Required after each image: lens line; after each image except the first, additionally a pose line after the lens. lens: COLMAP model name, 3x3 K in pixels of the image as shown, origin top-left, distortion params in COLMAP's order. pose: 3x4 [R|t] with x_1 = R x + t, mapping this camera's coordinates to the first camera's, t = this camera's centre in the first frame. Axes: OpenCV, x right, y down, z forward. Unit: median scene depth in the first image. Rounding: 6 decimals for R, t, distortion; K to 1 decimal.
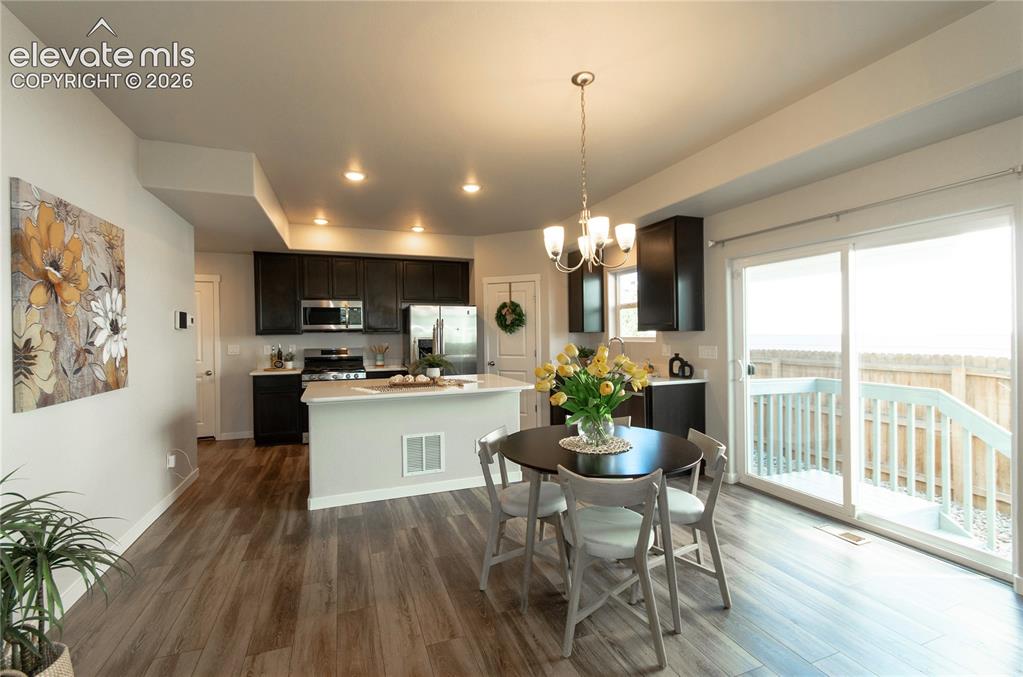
lens RADIAL K [[466.5, 0, 511.6], [0, 466.5, 327.8], [0, 0, 1]] dist [-0.000099, 0.000032]
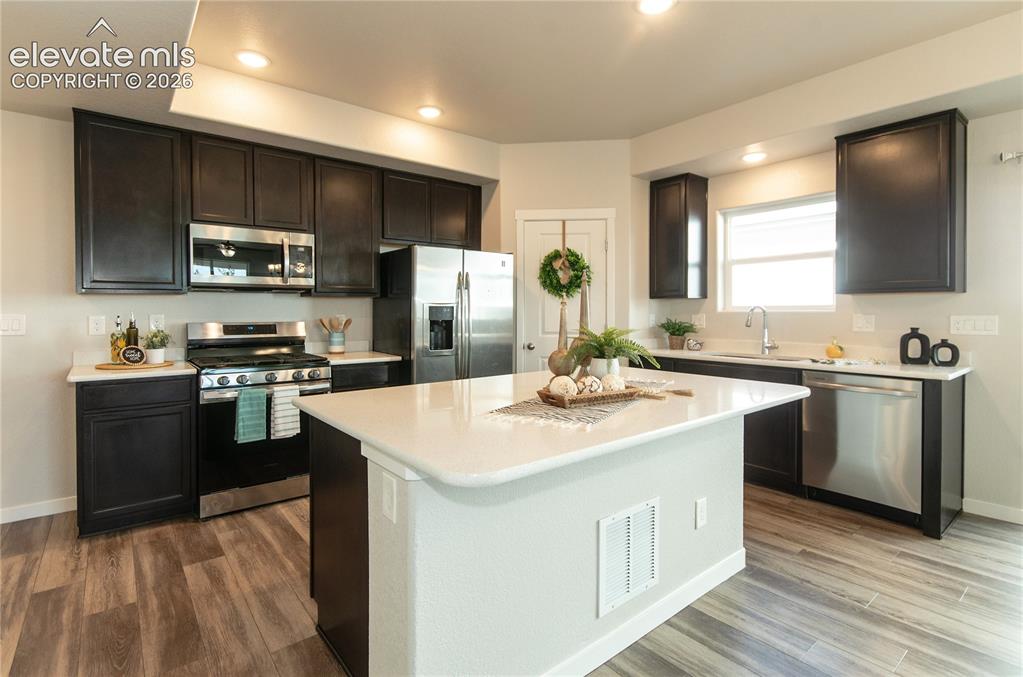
lens RADIAL K [[491.5, 0, 512.9], [0, 491.5, 311.8], [0, 0, 1]] dist [-0.001612, -0.001074]
pose [[0.945853, 0.008885, 0.324473, -0.292519], [-0.011471, 0.999916, 0.006060, 0.026165], [-0.324392, -0.009454, 0.945876, 0.395871]]
